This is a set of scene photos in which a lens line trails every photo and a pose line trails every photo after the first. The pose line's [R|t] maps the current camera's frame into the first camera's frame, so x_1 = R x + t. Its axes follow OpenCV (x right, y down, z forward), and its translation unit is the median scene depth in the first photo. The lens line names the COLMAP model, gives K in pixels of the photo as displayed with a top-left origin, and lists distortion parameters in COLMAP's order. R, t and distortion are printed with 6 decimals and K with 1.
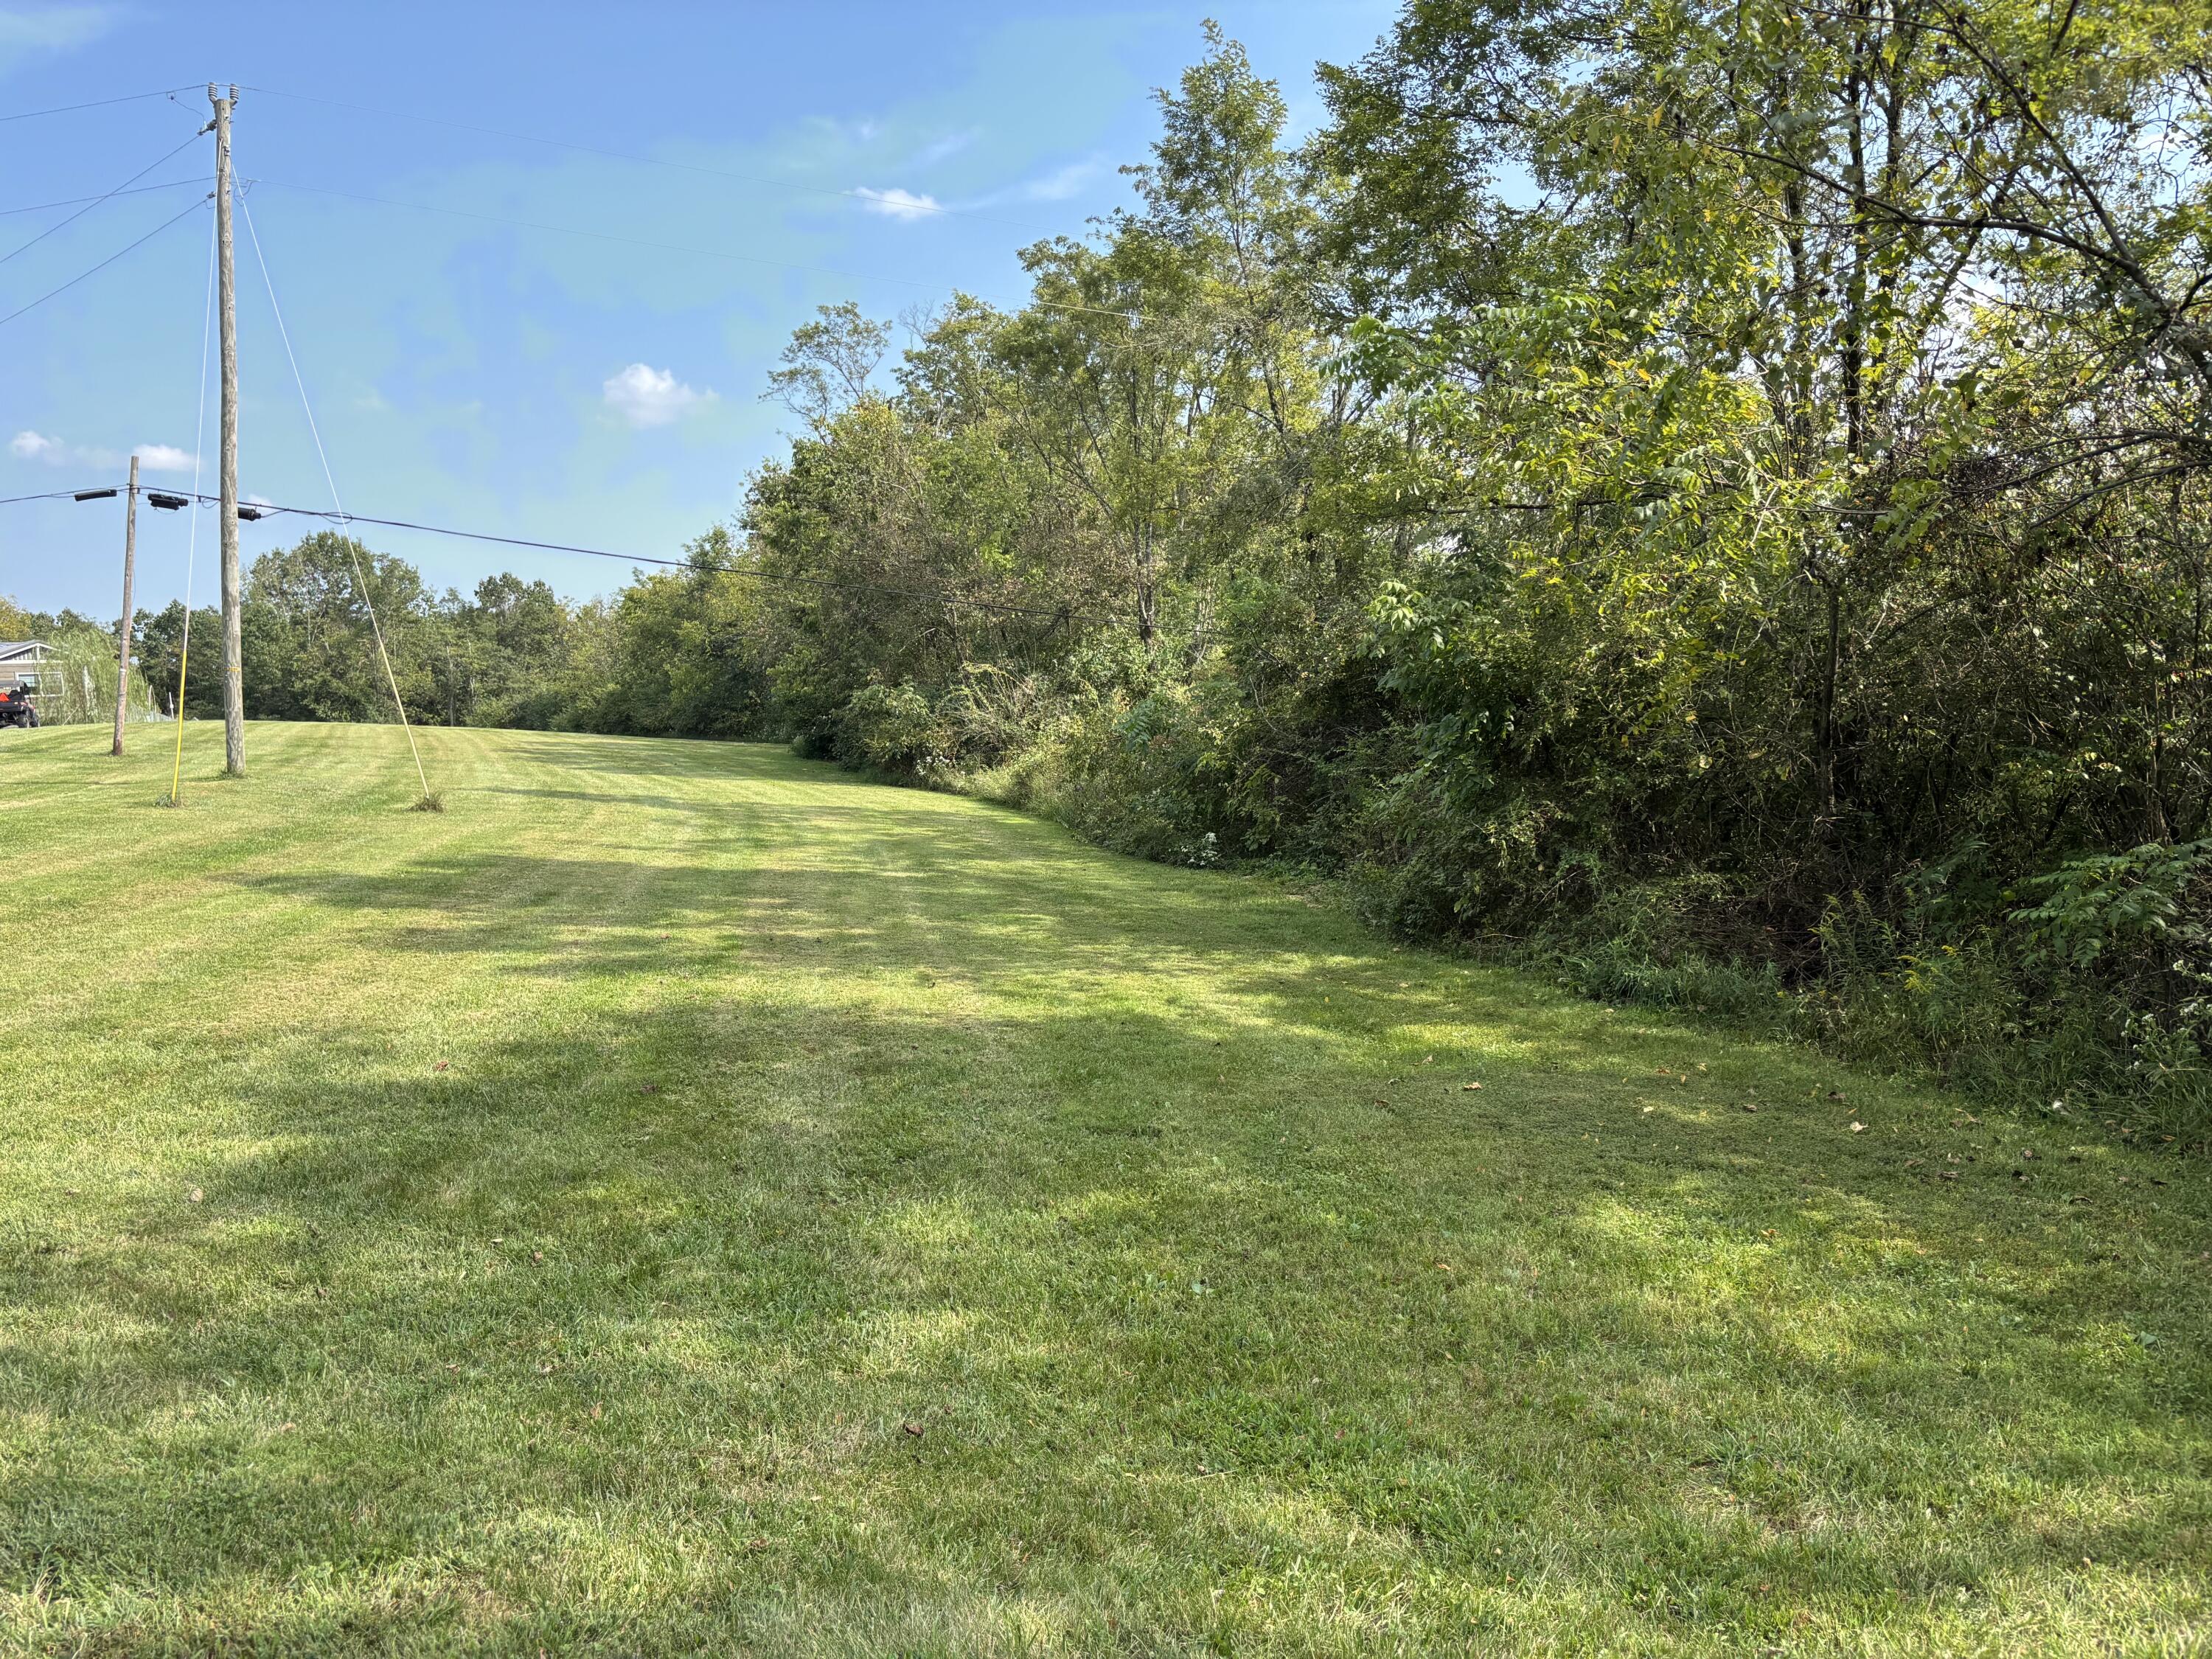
lens RADIAL K [[1680.3, 0, 1104.2], [0, 1680.3, 836.1], [0, 0, 1]] dist [0.031013, 0.018933]
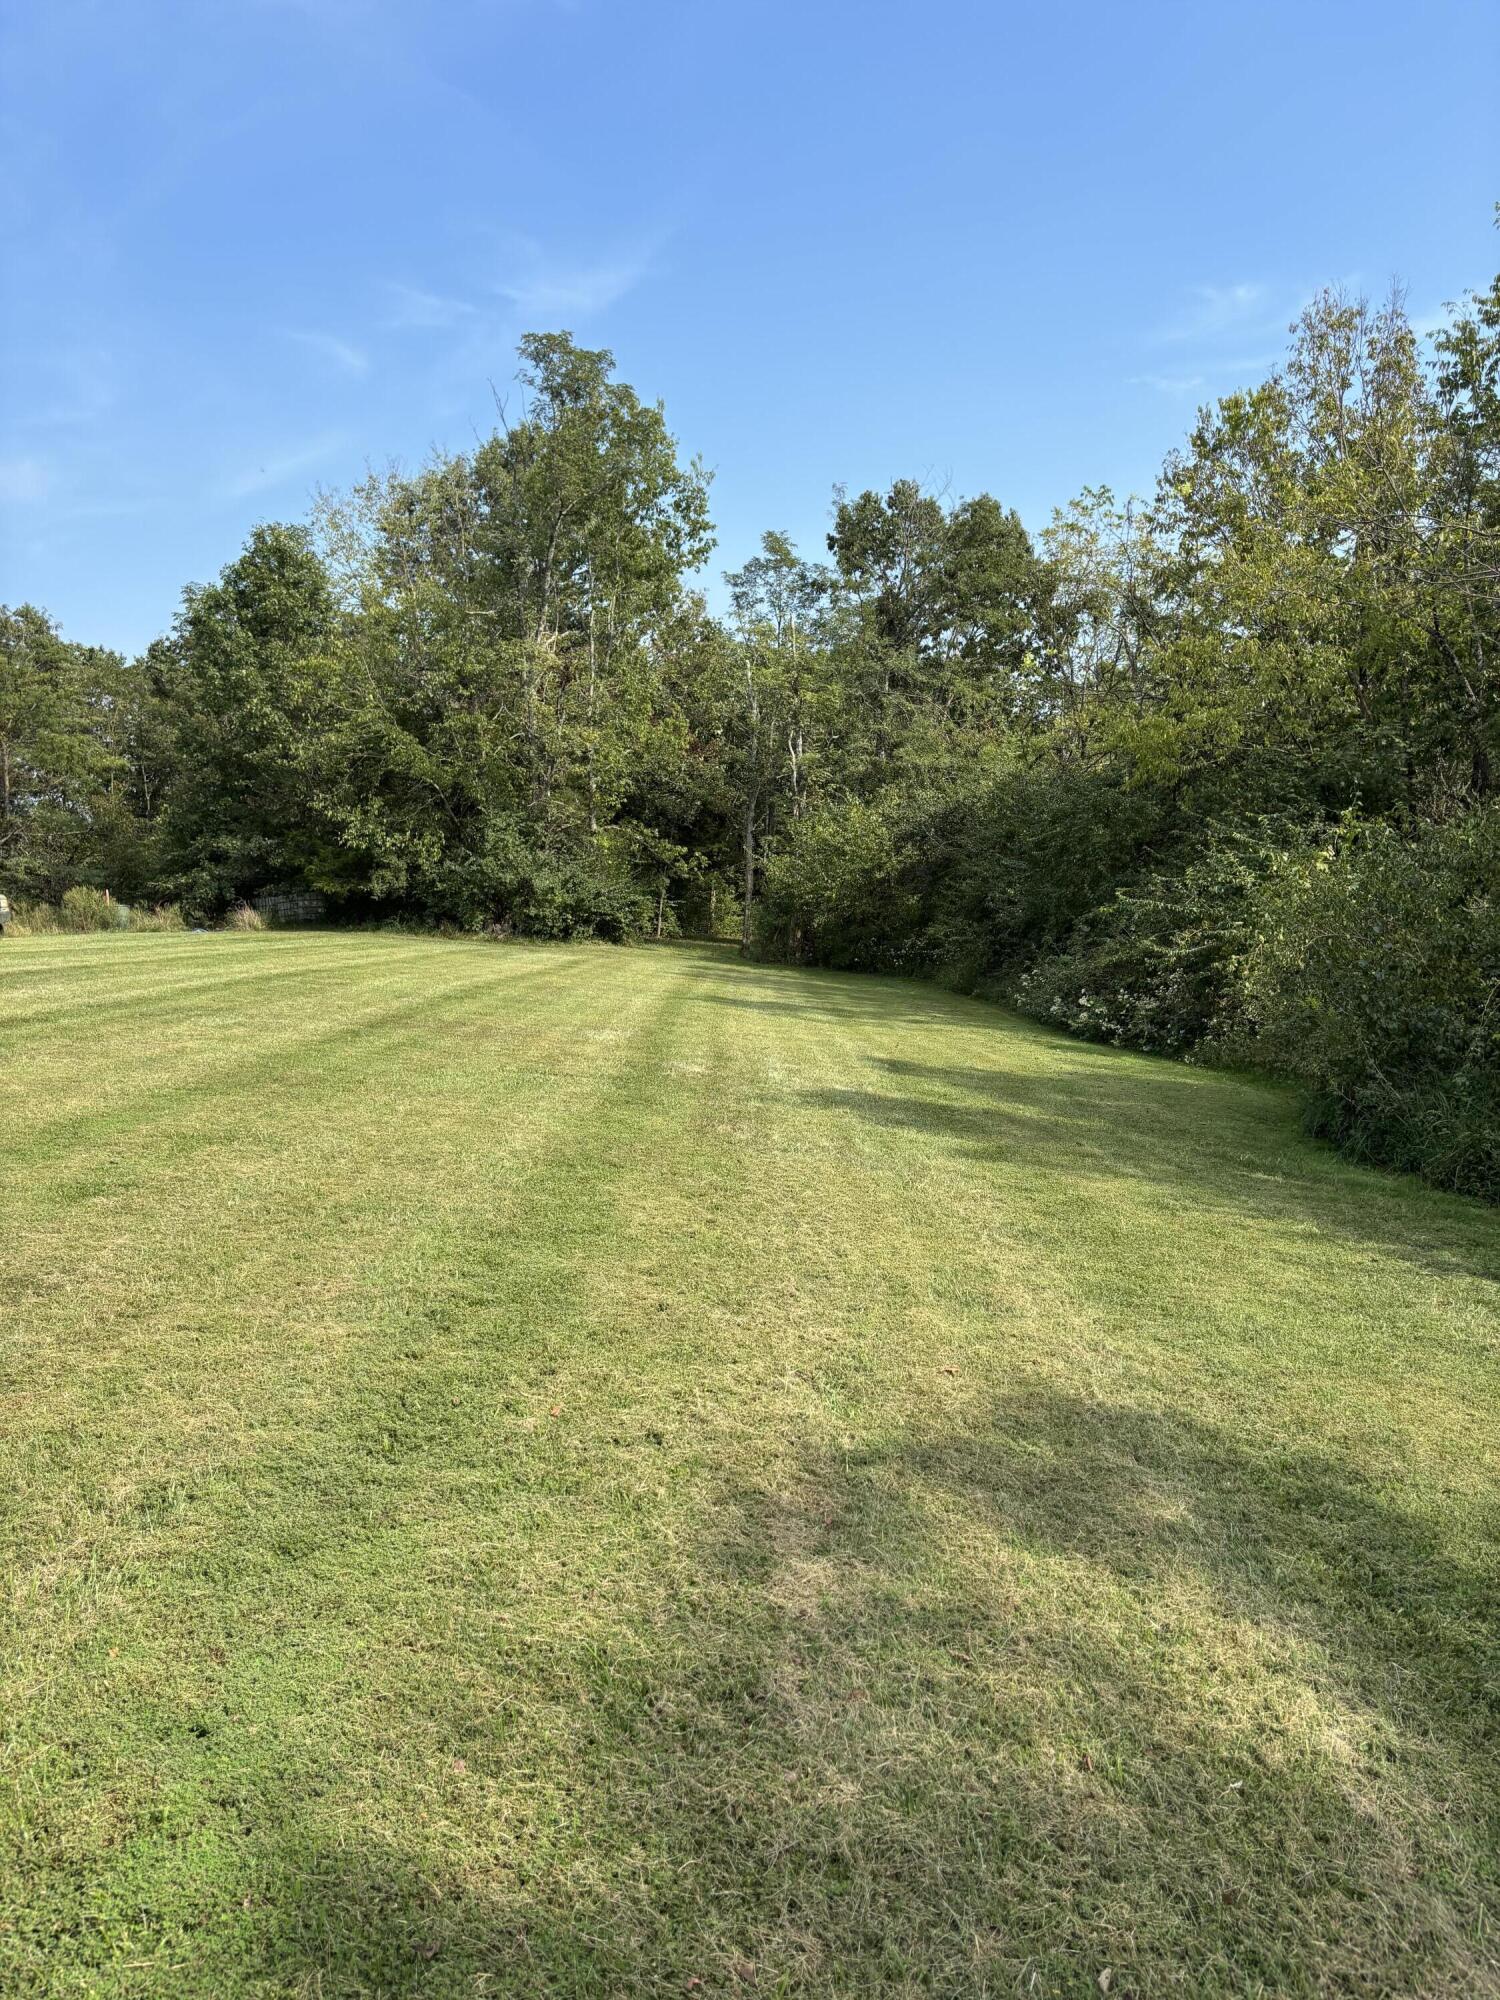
lens RADIAL K [[1501.9, 0, 753.5], [0, 1501.9, 986.2], [0, 0, 1]] dist [0.061577, -0.052525]
pose [[0.911166, 0.056093, -0.408203, -0.263630], [-0.048158, 0.998398, 0.029699, -0.054462], [0.409215, -0.007402, 0.912408, 0.739075]]
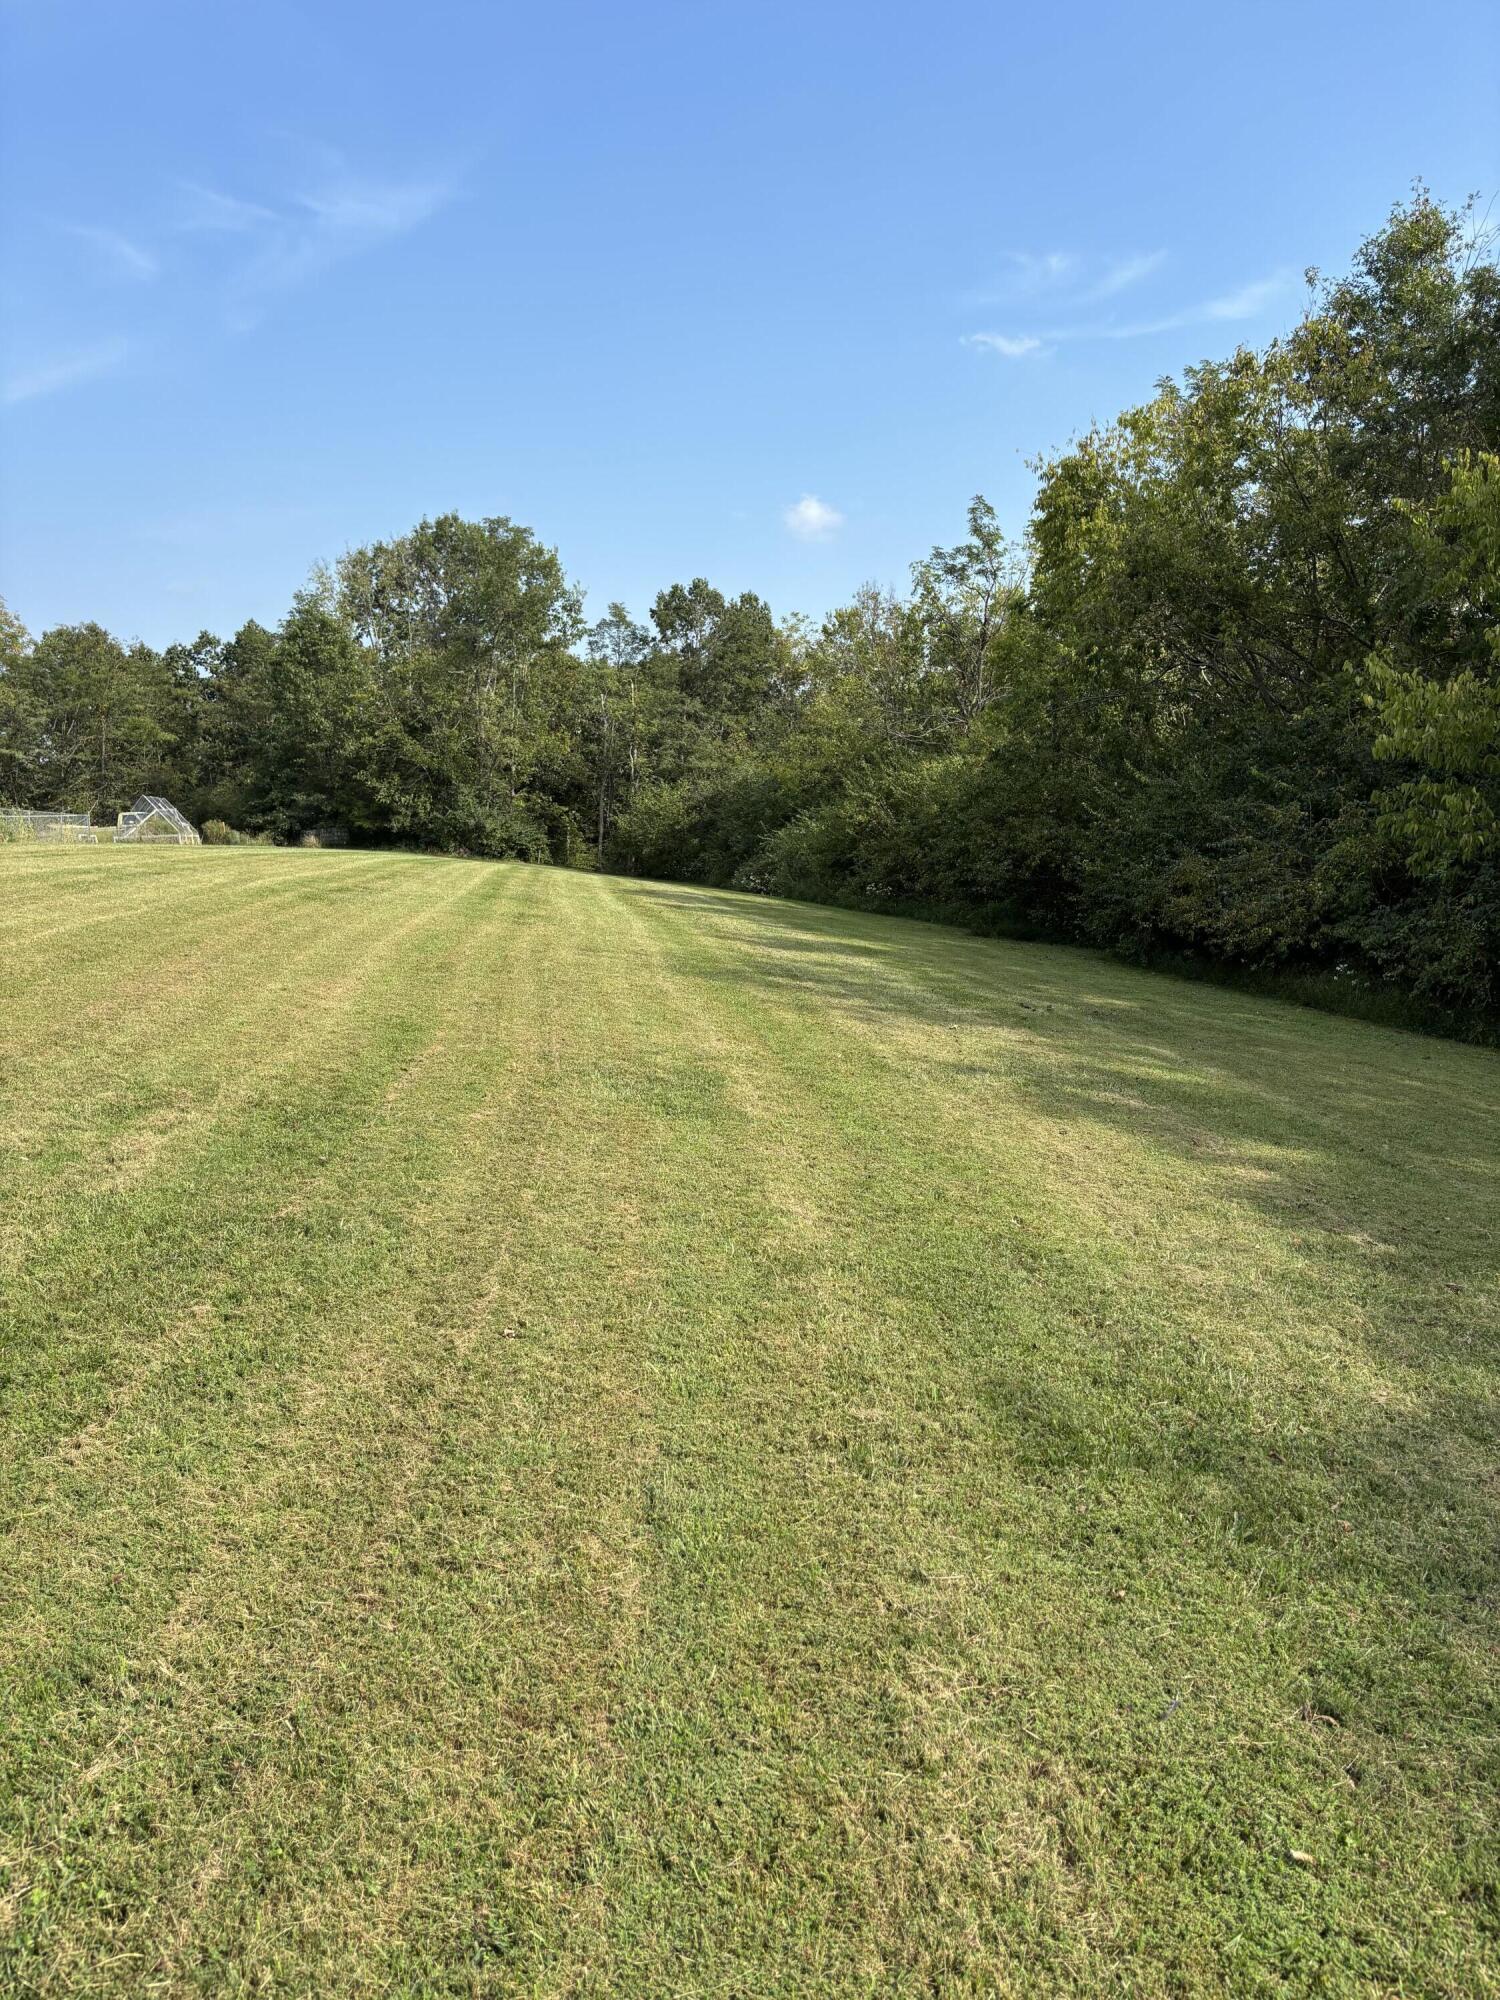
lens RADIAL K [[1501.9, 0, 753.0], [0, 1501.9, 1010.4], [0, 0, 1]] dist [0.061577, -0.052525]
pose [[0.954142, 0.087824, -0.286182, -0.182438], [-0.070799, 0.995079, 0.069326, -0.043300], [0.290862, -0.045885, 0.955664, 0.522365]]
